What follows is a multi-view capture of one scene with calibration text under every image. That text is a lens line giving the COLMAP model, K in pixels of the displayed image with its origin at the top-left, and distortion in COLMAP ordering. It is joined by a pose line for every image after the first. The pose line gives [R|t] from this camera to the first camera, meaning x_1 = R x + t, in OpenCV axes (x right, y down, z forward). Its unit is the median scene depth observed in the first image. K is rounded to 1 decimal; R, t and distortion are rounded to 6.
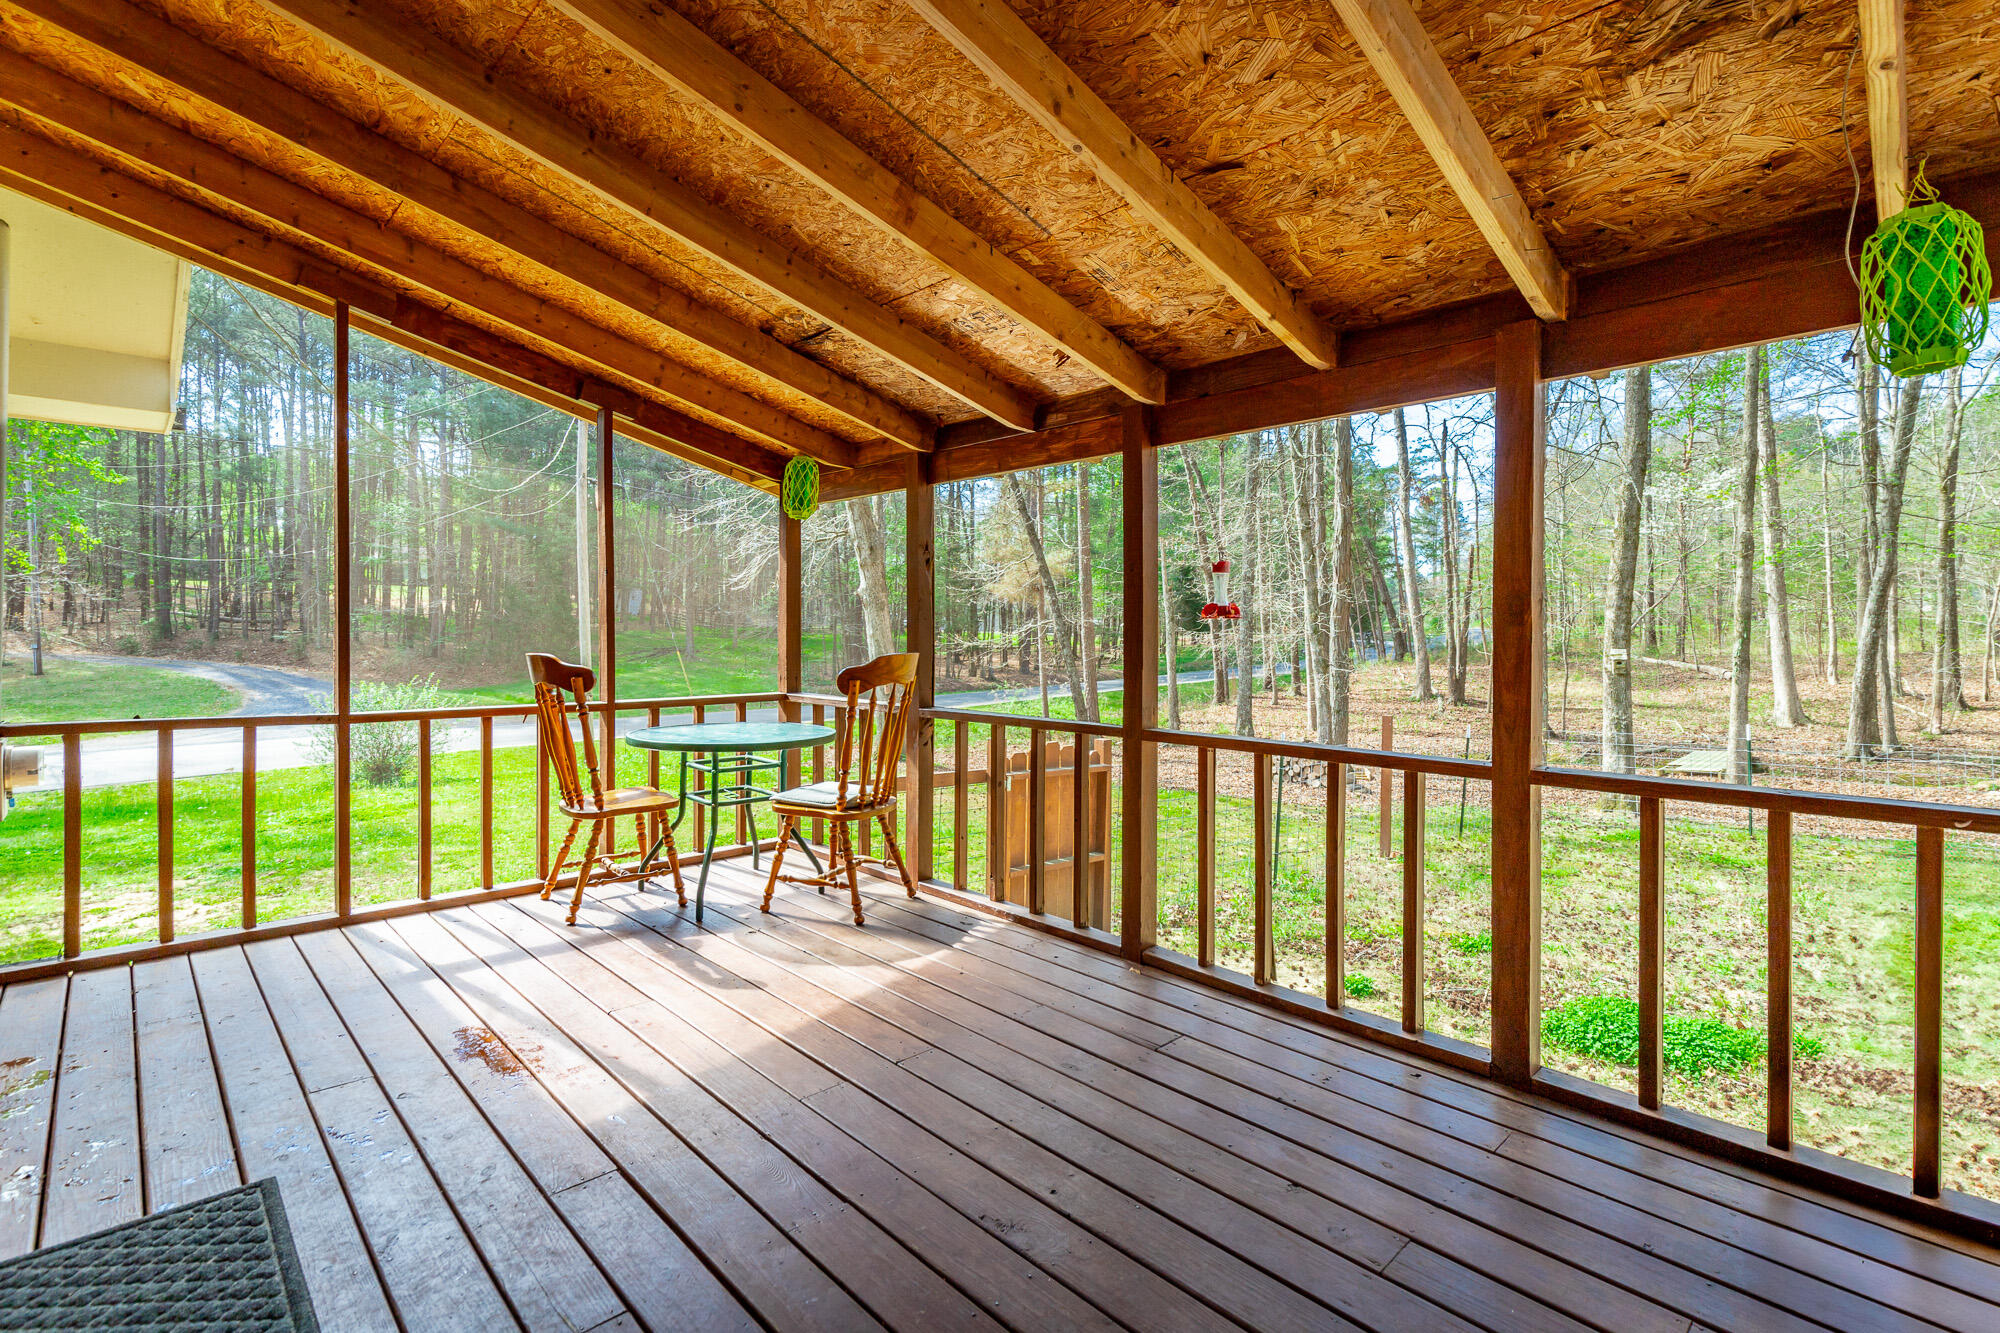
lens RADIAL K [[904.9, 0, 1002.9], [0, 904.9, 647.6], [0, 0, 1]] dist [0.003612, 0.000090]
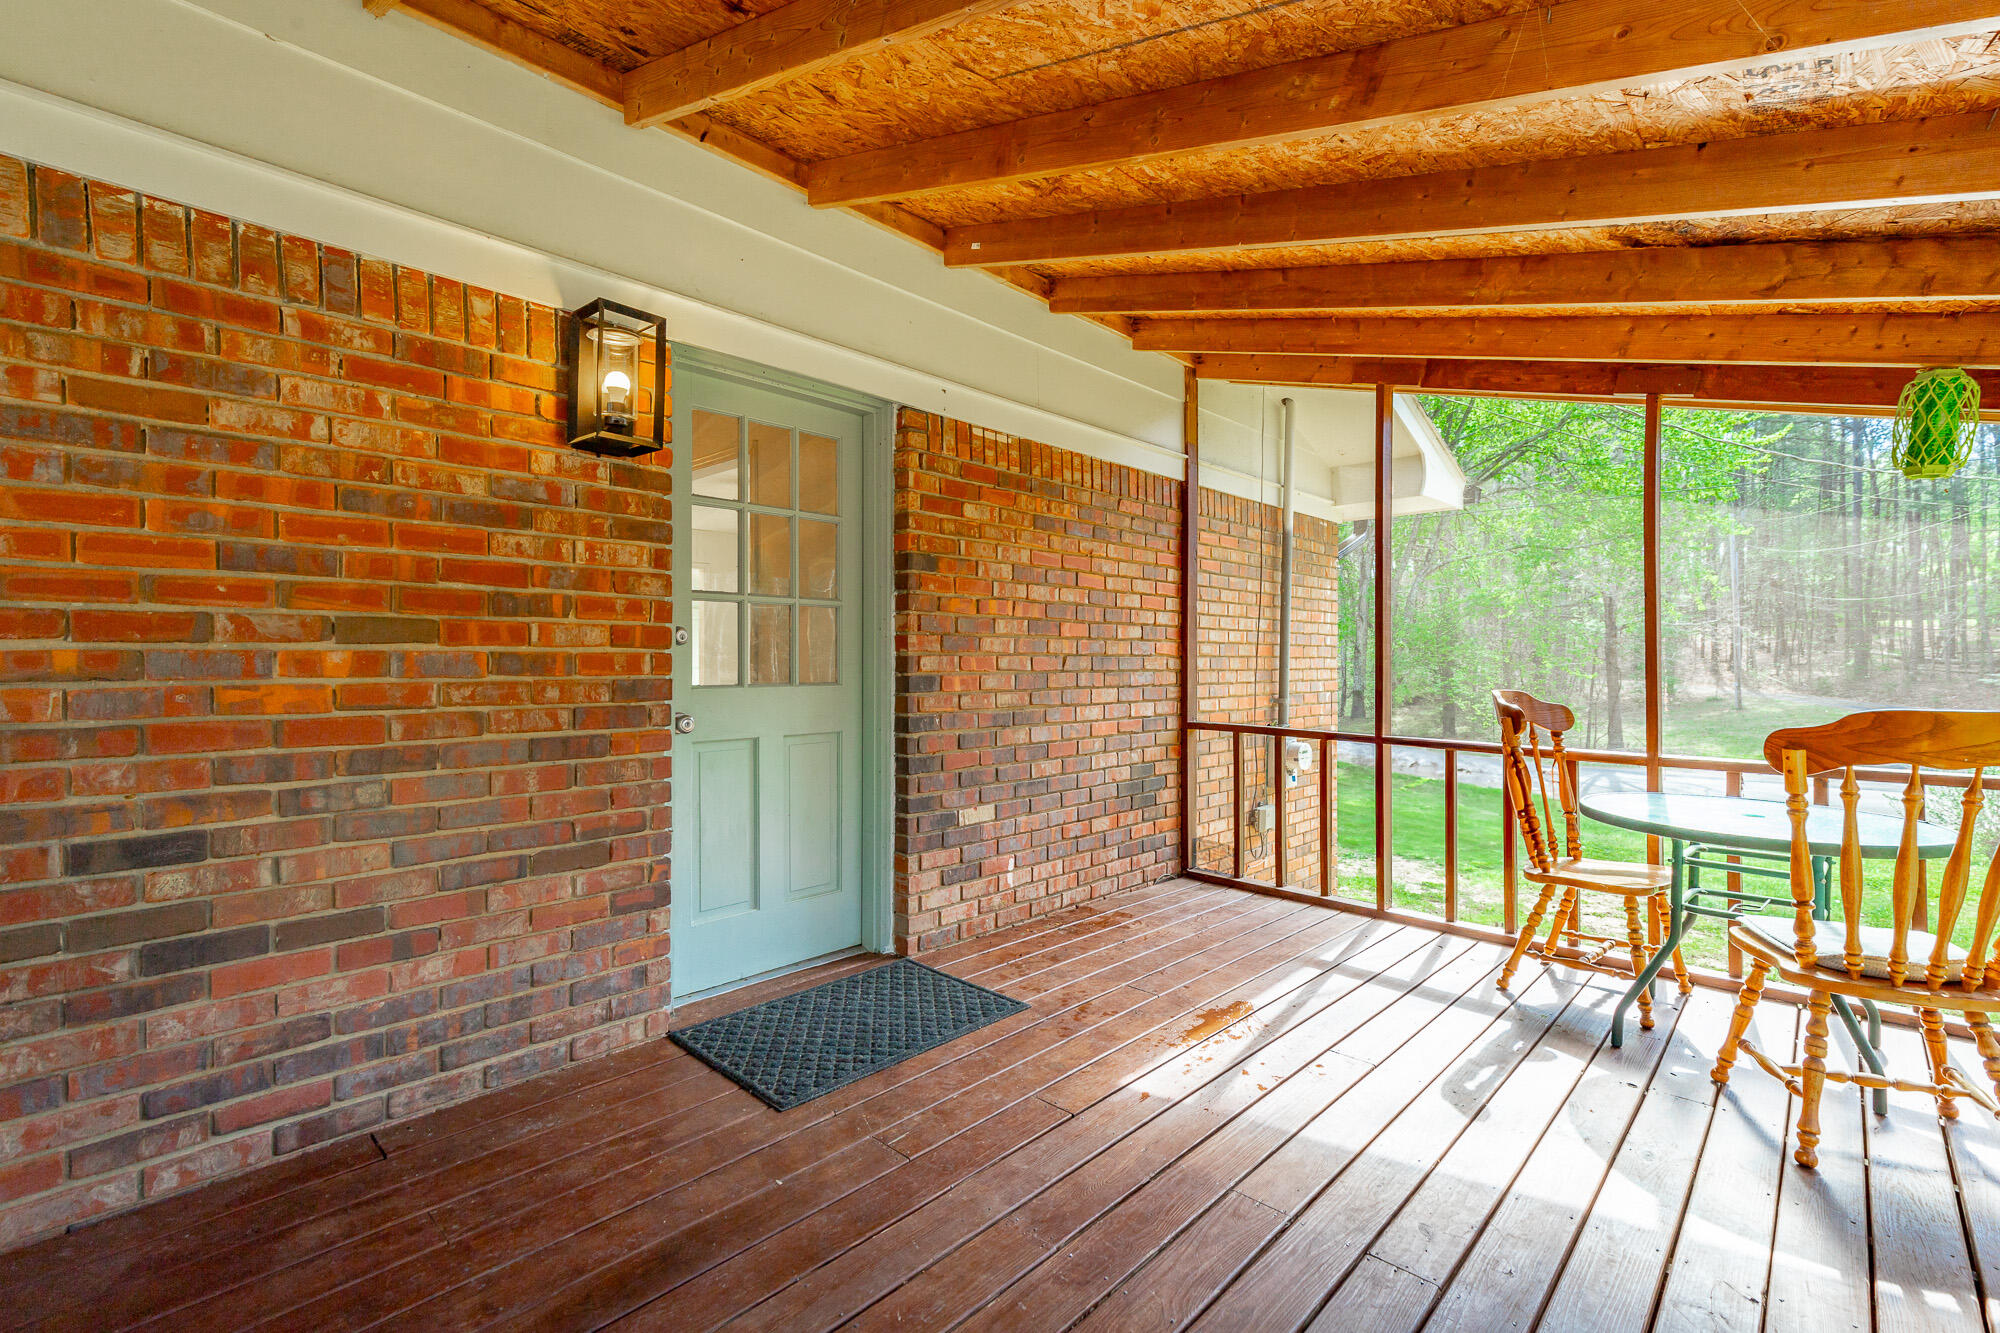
lens RADIAL K [[918.7, 0, 1000.0], [0, 918.7, 666.5], [0, 0, 1]] dist [-0.001205, -0.000299]
pose [[0.053915, 0.007283, -0.998519, 0.411881], [-0.032604, 0.999453, 0.005529, -0.005180], [0.998013, 0.032258, 0.054123, 0.441729]]
